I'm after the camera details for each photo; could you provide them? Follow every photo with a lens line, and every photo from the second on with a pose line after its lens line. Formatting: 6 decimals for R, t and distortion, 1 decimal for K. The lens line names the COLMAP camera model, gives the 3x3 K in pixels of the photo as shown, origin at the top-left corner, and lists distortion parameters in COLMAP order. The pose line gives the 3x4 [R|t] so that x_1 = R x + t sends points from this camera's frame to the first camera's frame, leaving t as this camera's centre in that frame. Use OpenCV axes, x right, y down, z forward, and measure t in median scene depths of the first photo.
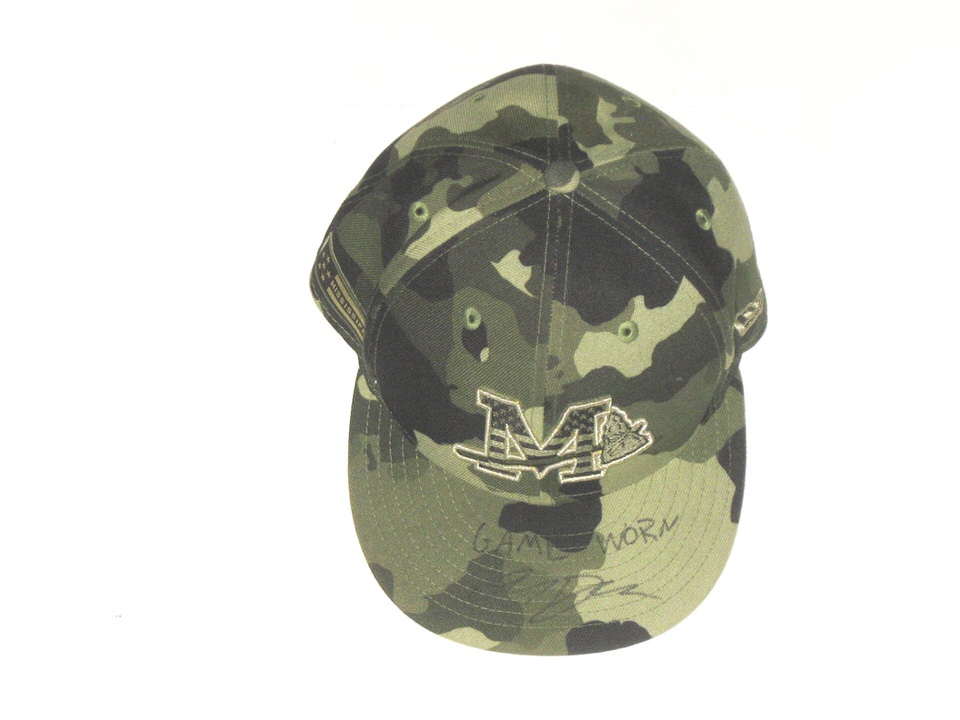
lens RADIAL K [[3071.6, 0, 479.1], [0, 3071.6, 359.6], [0, 0, 1]] dist [-0.290131, 0.000000]
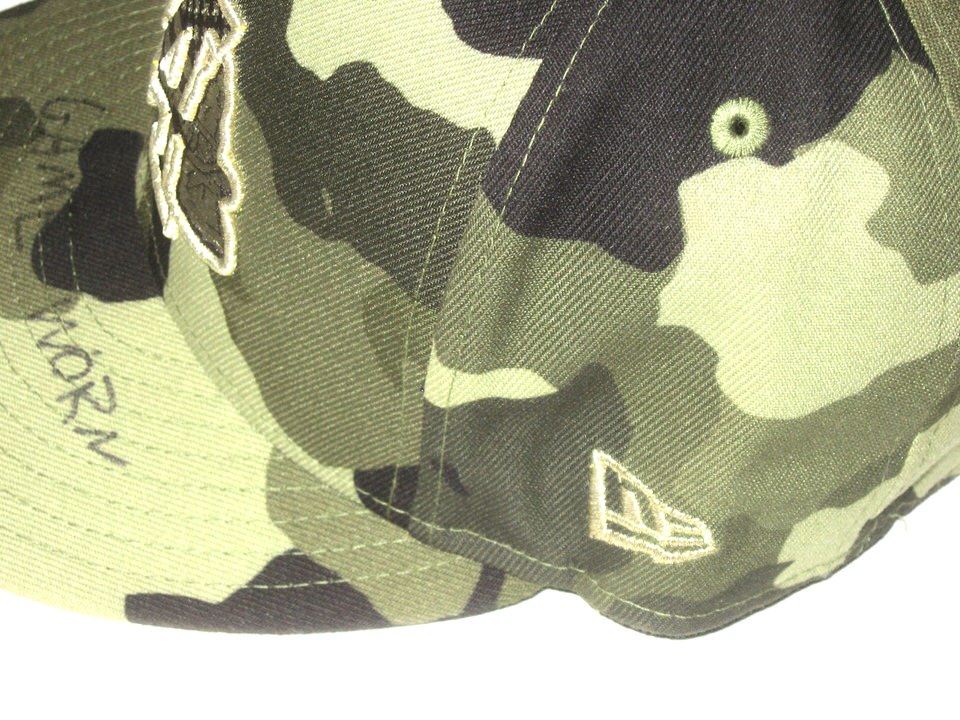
lens RADIAL K [[2425.9, 0, 478.6], [0, 2425.9, 361.0], [0, 0, 1]] dist [-0.036078, 0.000000]
pose [[0.067999, 0.769267, -0.635299, 0.272642], [-0.926010, 0.285661, 0.246785, -0.079734], [0.371324, 0.571512, 0.731774, 0.793392]]
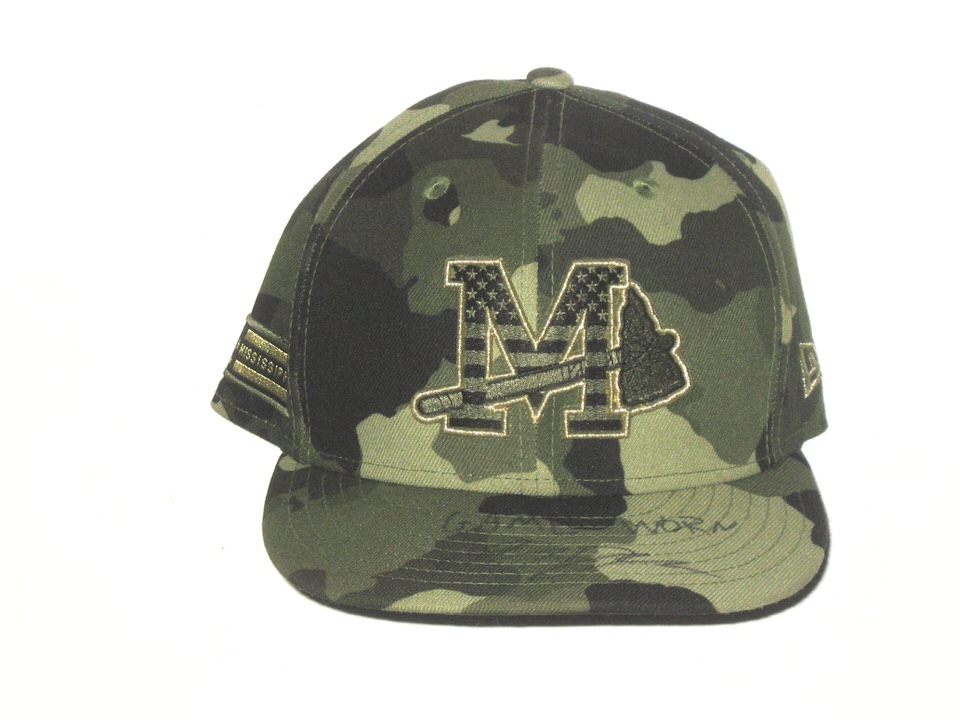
lens RADIAL K [[3071.6, 0, 482.0], [0, 3071.6, 358.7], [0, 0, 1]] dist [-0.290131, 0.000000]
pose [[0.999593, -0.008862, 0.027121, -0.011715], [0.026312, 0.653954, -0.756077, 0.567733], [-0.011036, 0.756483, 0.653920, 0.532506]]
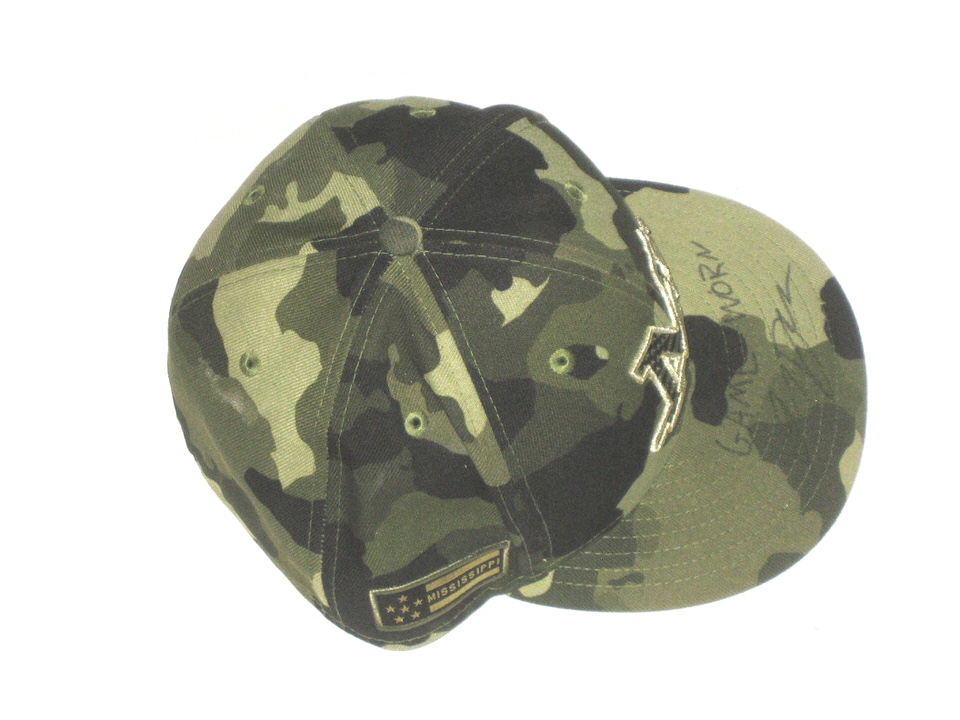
lens RADIAL K [[3785.5, 0, 480.1], [0, 3785.5, 360.7], [0, 0, 1]] dist [-0.369470, 0.000000]
pose [[-0.013613, -0.912682, 0.408444, -0.409735], [0.915117, 0.153245, 0.372930, -0.405146], [-0.402958, 0.378851, 0.833124, 0.157509]]
